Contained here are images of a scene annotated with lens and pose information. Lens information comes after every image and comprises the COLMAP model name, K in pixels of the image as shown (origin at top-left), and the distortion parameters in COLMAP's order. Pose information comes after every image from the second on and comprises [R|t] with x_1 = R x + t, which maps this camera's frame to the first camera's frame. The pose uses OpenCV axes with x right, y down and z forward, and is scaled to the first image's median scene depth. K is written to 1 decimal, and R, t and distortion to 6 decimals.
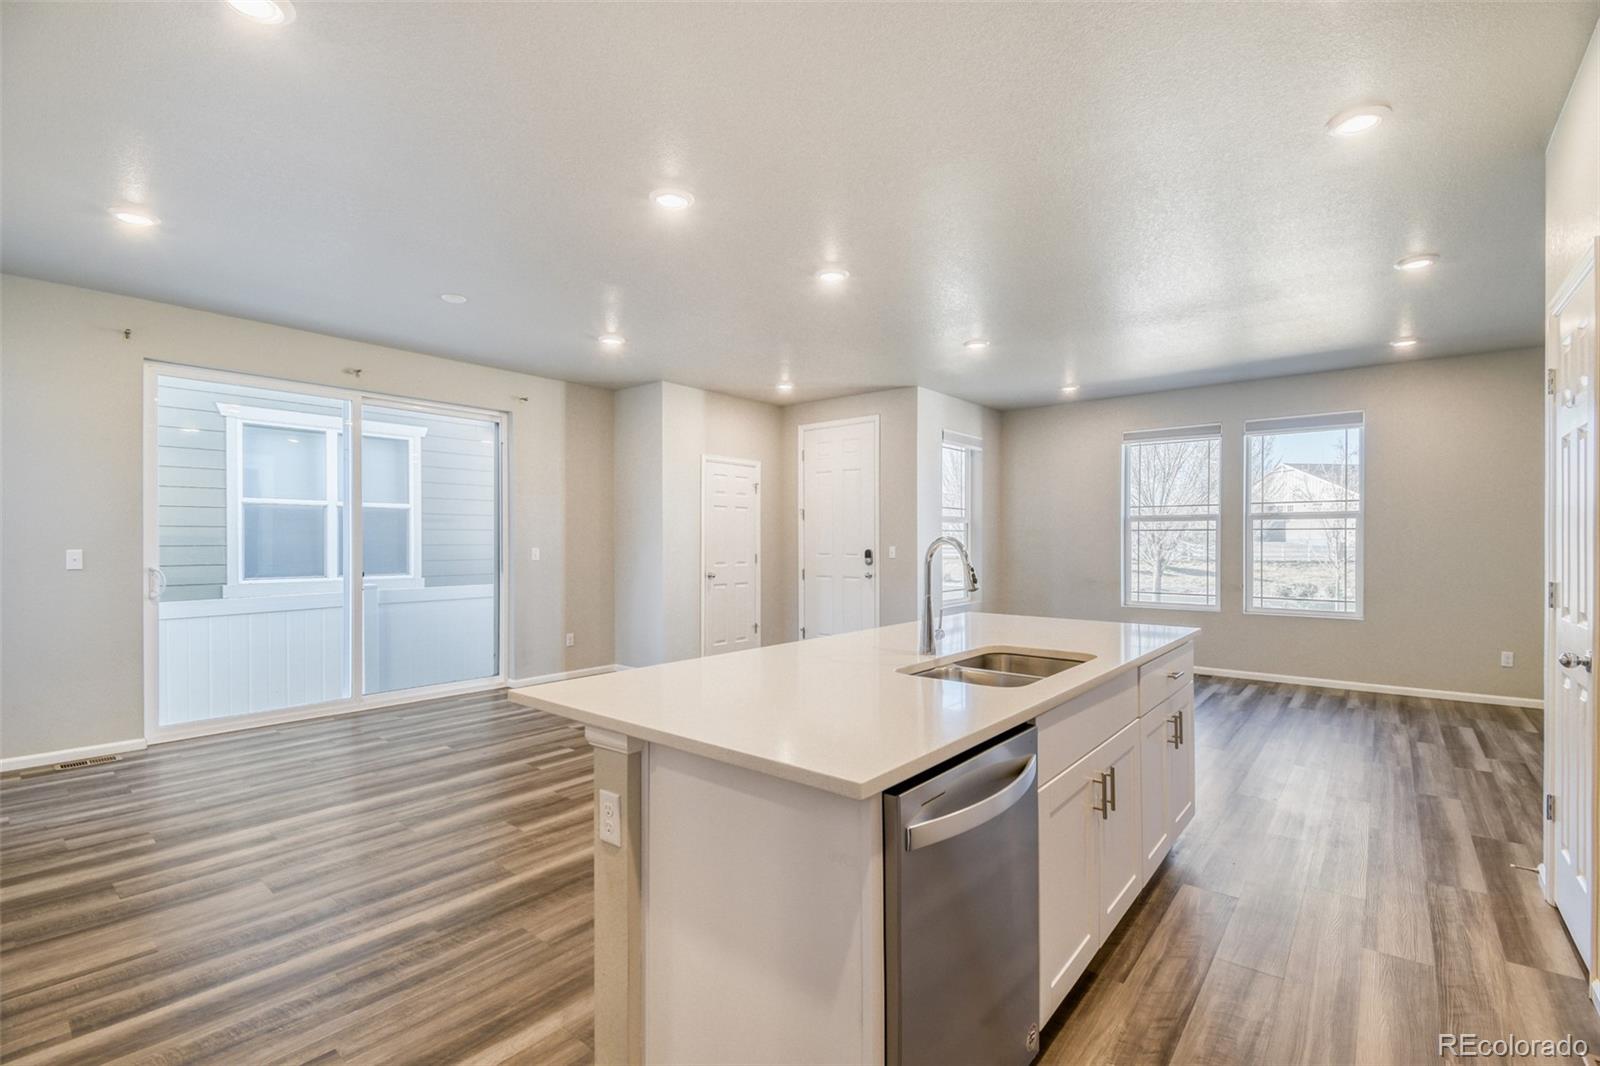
lens RADIAL K [[721.0, 0, 795.9], [0, 721.0, 542.9], [0, 0, 1]] dist [0.023742, -0.029438]
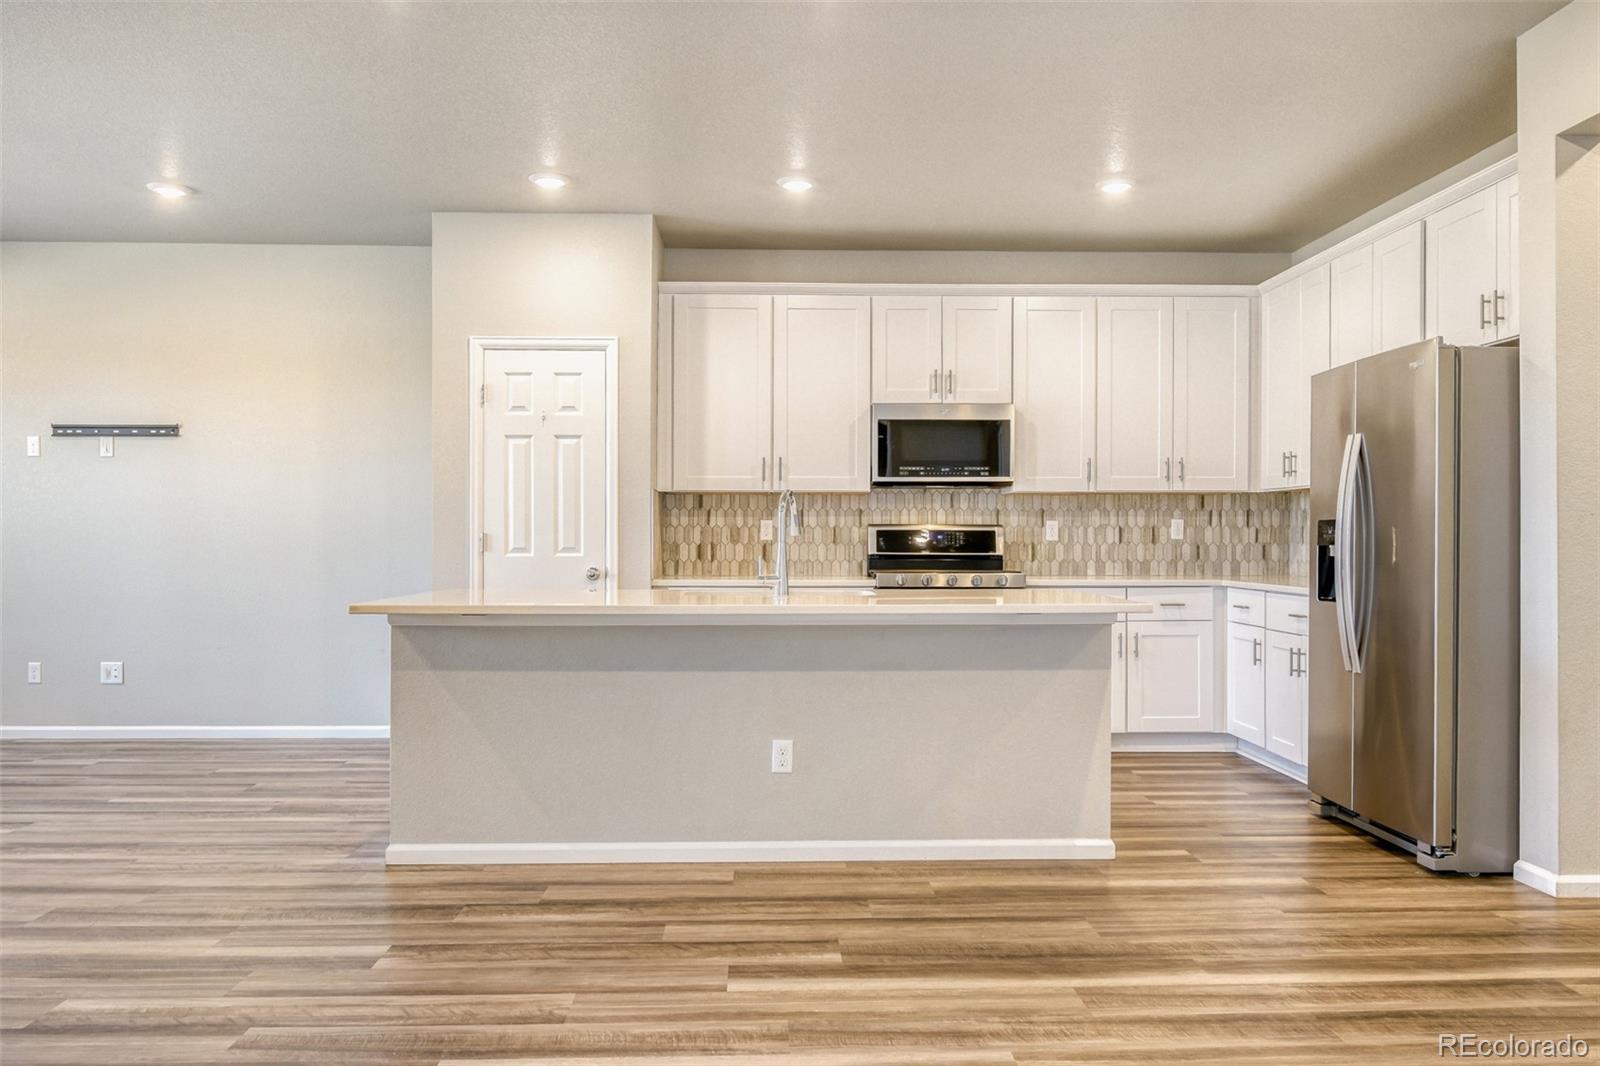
lens RADIAL K [[1123.0, 0, 800.0], [0, 1123.0, 533.0], [0, 0, 1]] dist [-0.003437, -0.001283]
pose [[-0.663058, -0.000478, 0.748568, -0.468941], [-0.001381, 0.999999, -0.000584, 0.022558], [-0.748566, -0.001421, -0.663058, 0.887014]]
